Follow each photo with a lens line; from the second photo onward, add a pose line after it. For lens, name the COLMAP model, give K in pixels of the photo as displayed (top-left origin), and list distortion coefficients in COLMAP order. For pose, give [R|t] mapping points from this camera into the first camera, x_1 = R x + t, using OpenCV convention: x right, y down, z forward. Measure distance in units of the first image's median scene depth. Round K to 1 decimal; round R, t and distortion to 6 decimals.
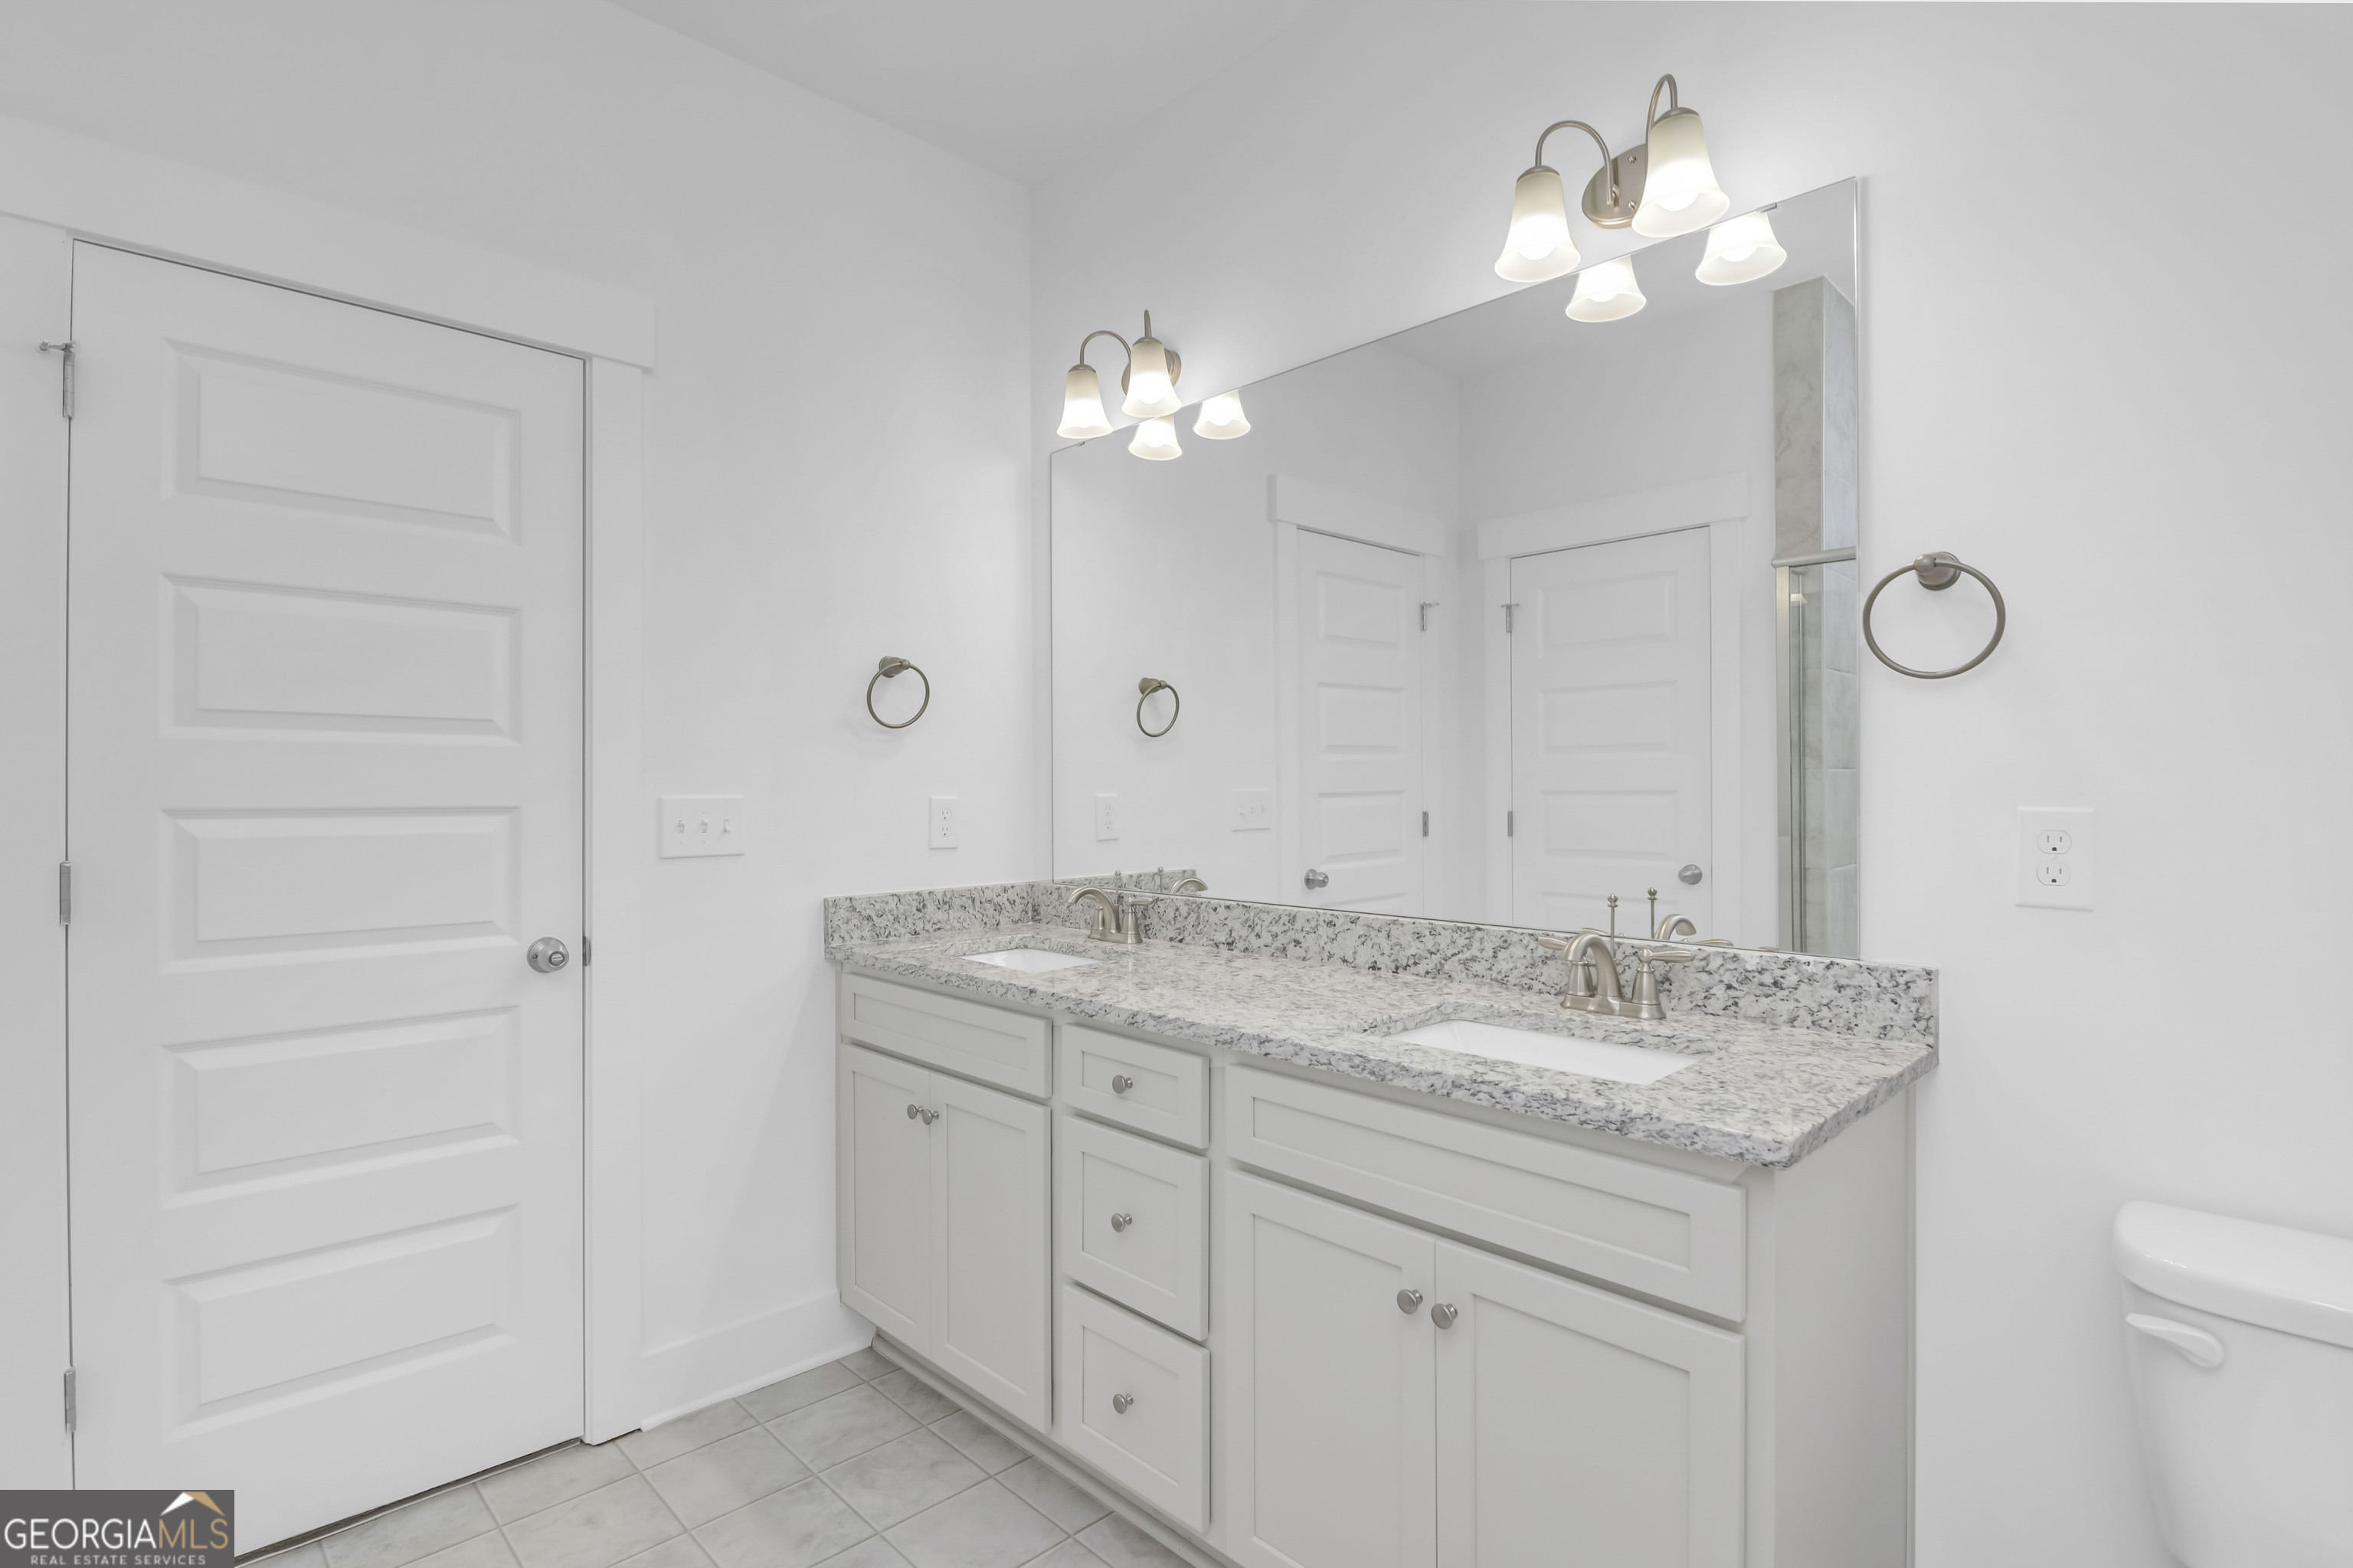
lens RADIAL K [[1140.6, 0, 1176.5], [0, 1140.6, 784.0], [0, 0, 1]] dist [0.003442, -0.012884]
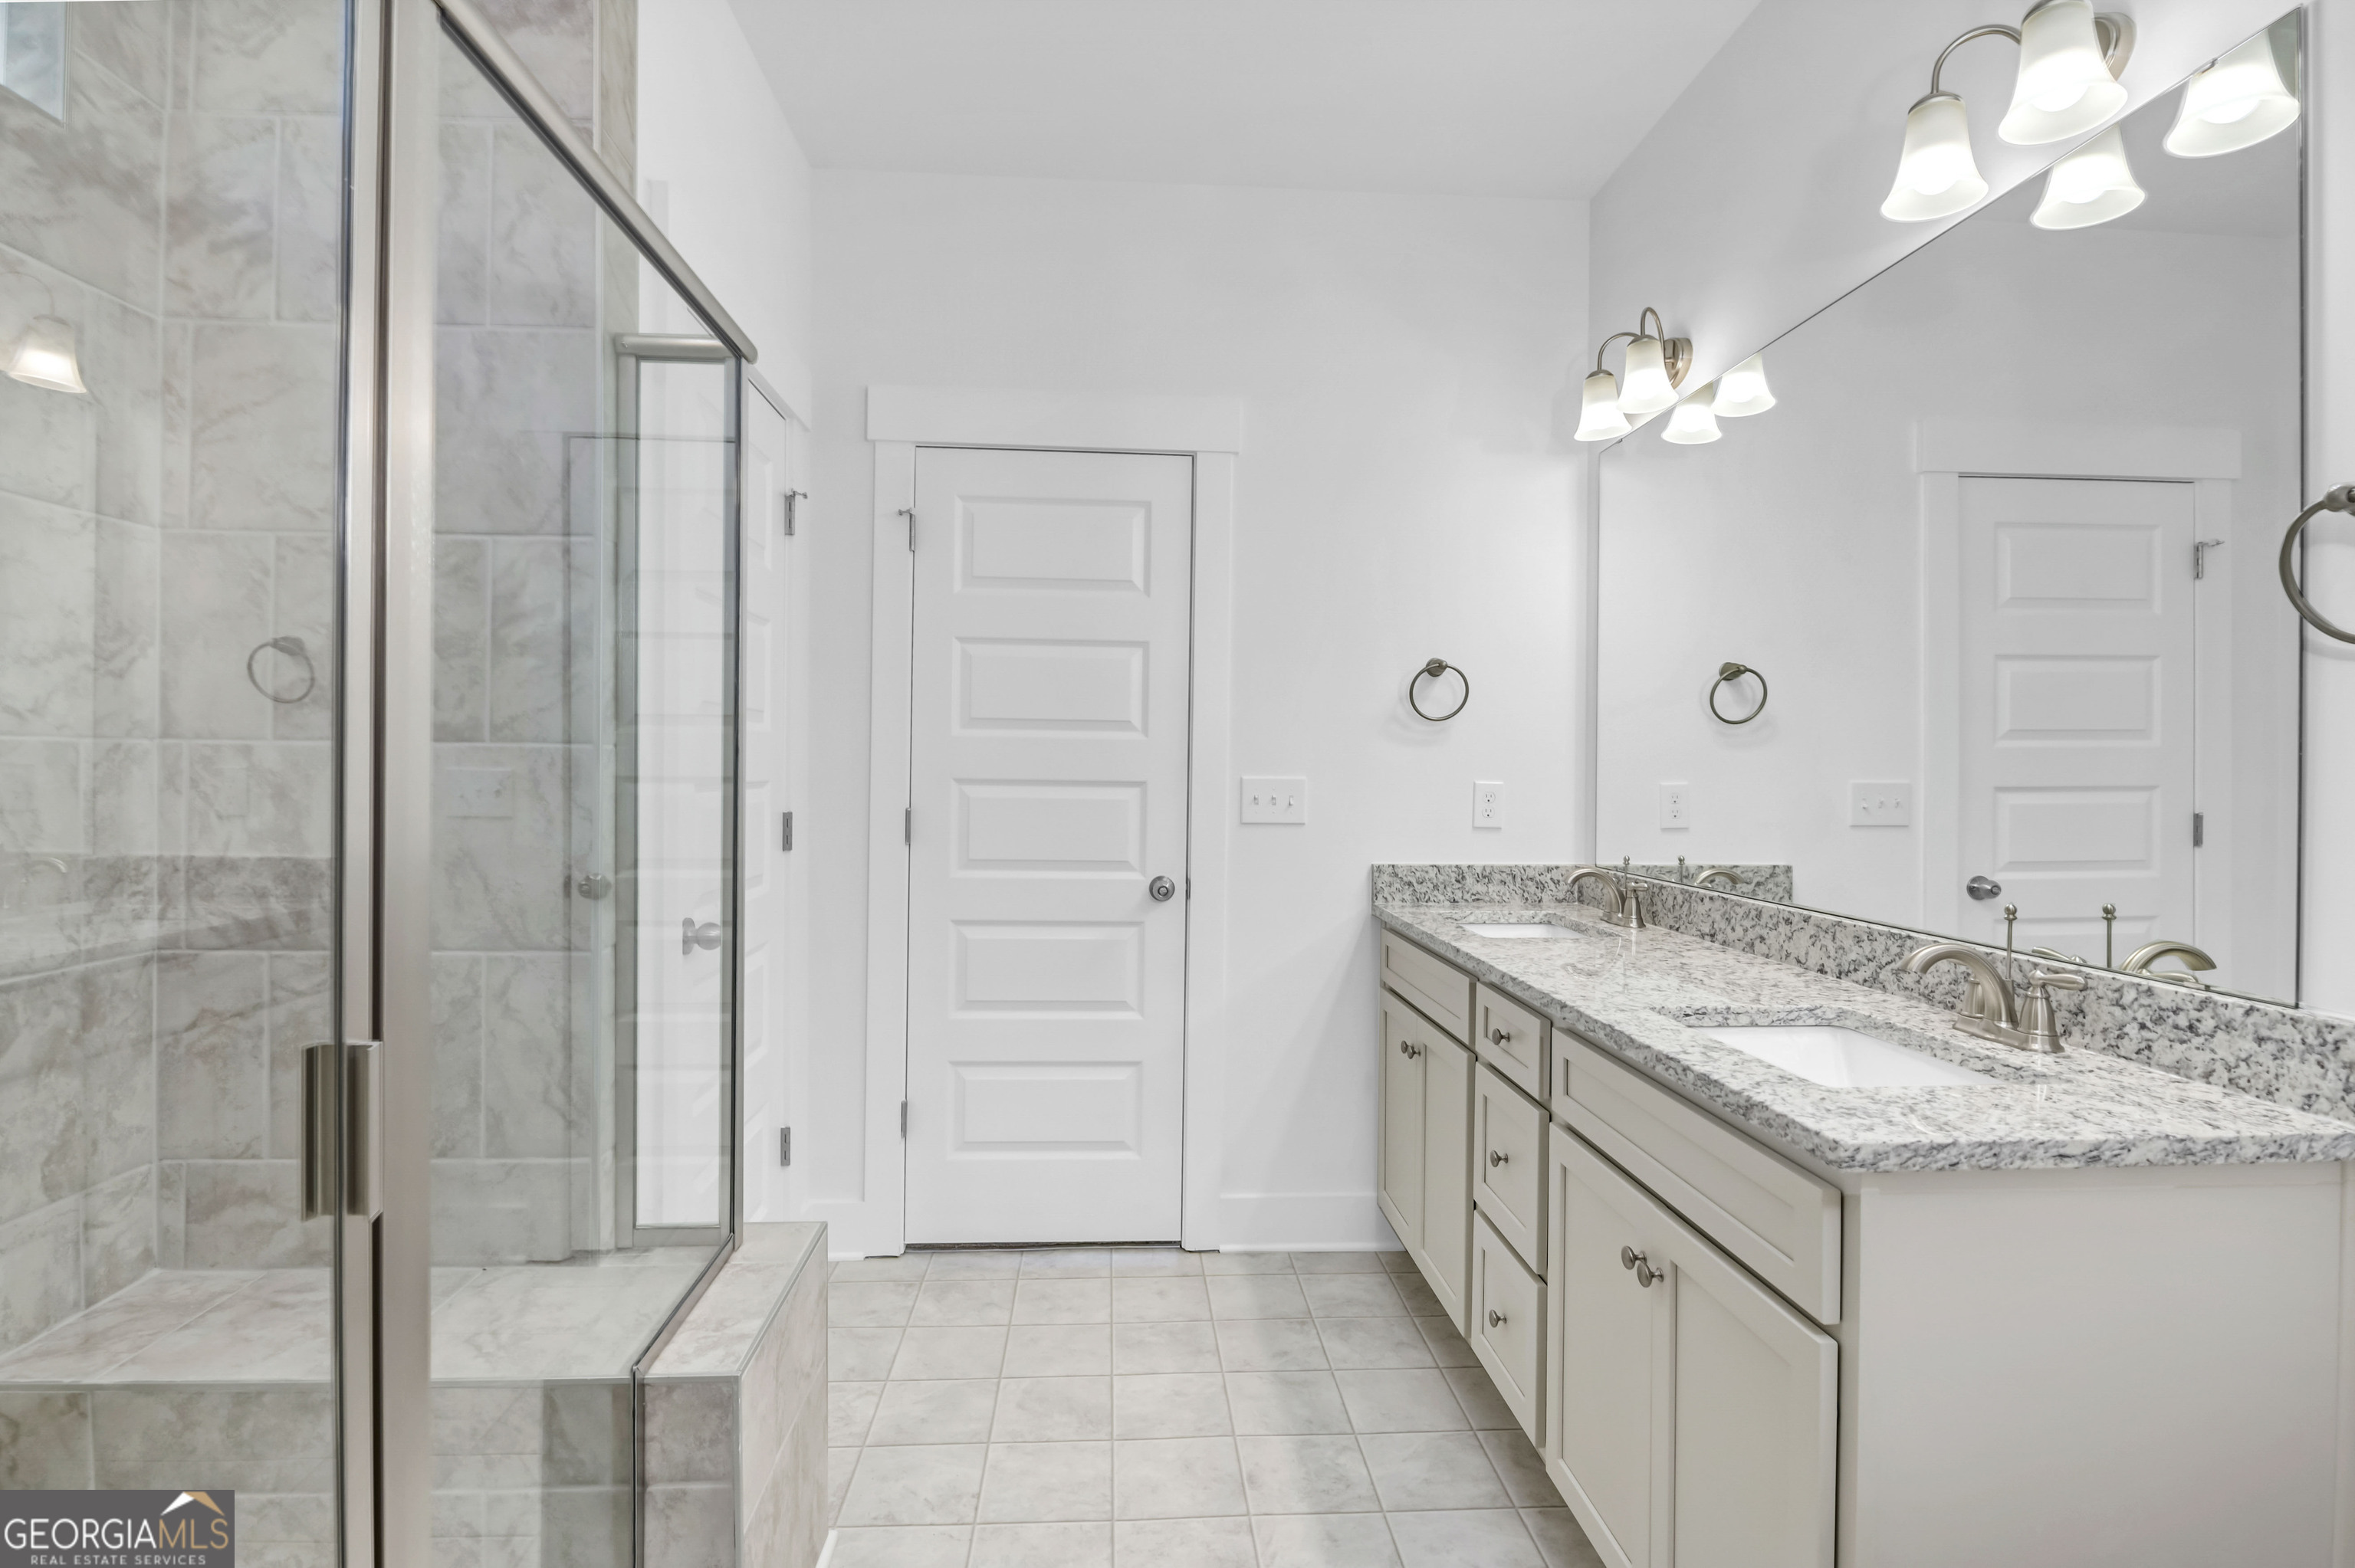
lens RADIAL K [[1154.4, 0, 1177.8], [0, 1154.4, 771.1], [0, 0, 1]] dist [0.002824, -0.013224]
pose [[0.760562, 0.012735, -0.649140, 0.393941], [-0.011939, 0.999913, 0.005628, -0.002193], [0.649156, 0.003470, 0.760648, -0.066736]]
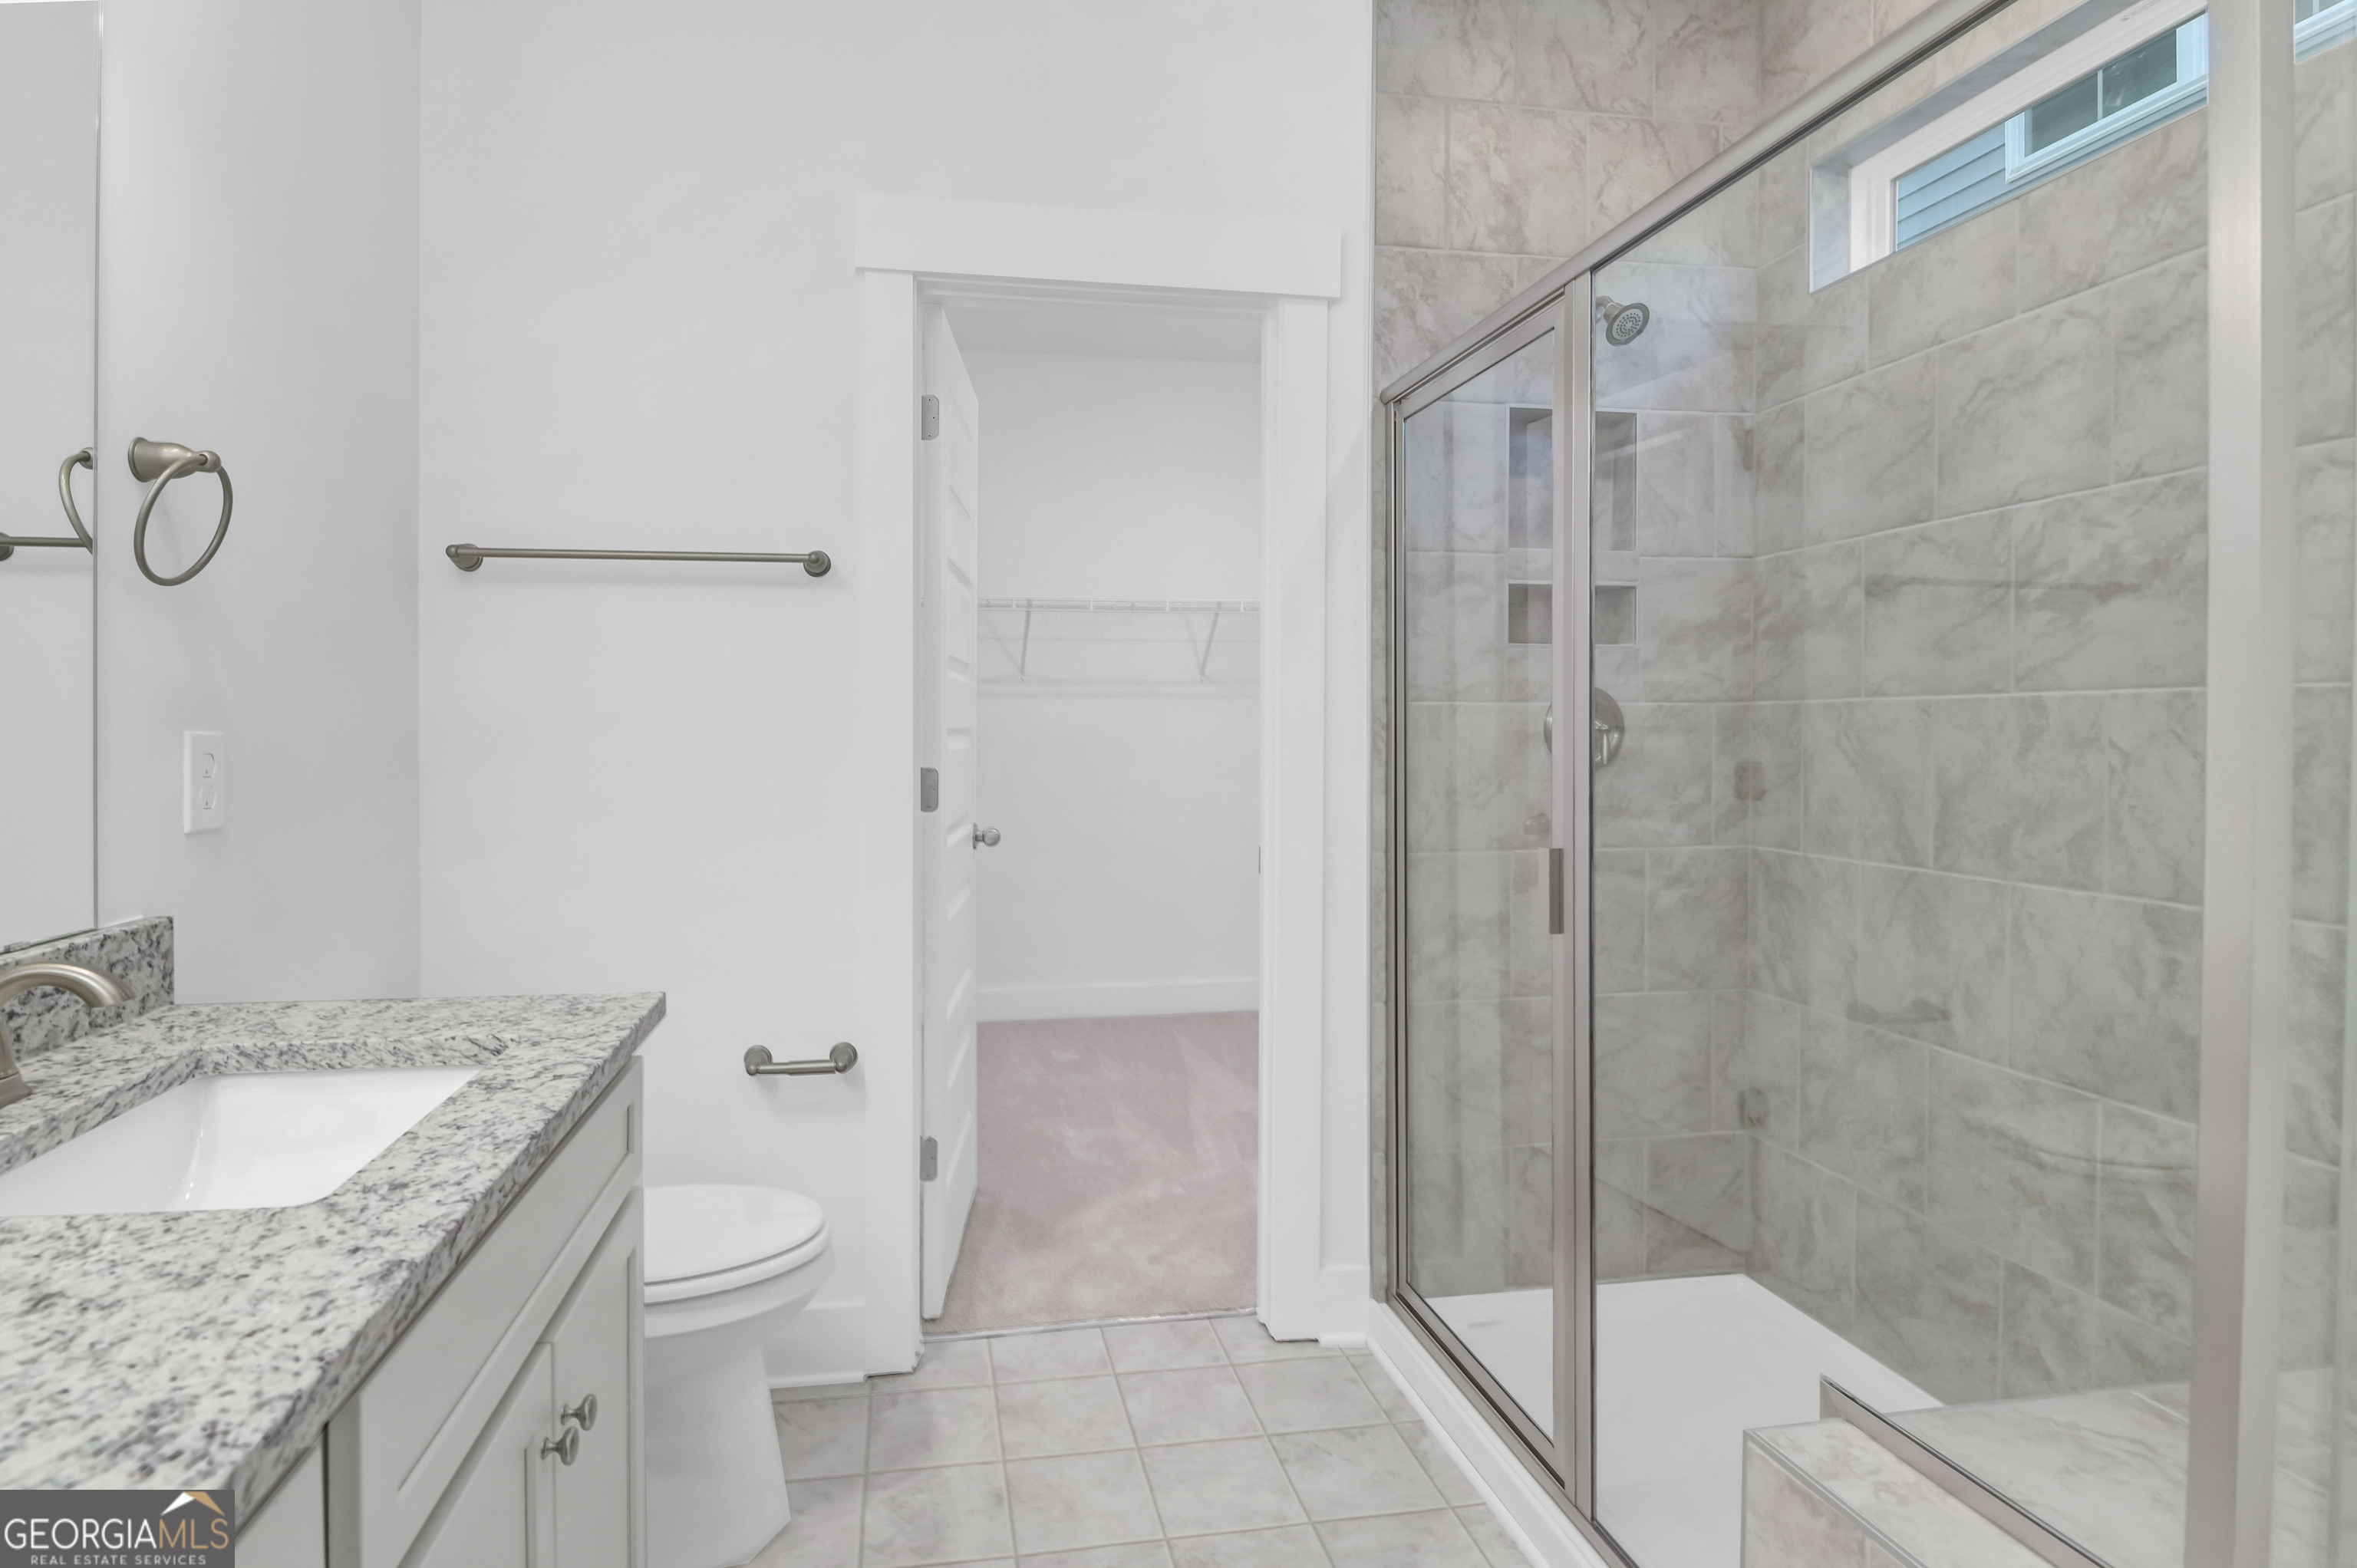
lens RADIAL K [[1193.3, 0, 1097.4], [0, 1193.3, 738.2], [0, 0, 1]] dist [0.004367, -0.014646]
pose [[-0.818254, -0.002012, 0.574854, -0.323095], [0.002691, 0.999970, 0.007330, 0.014398], [-0.574851, 0.007544, -0.818223, 0.958331]]
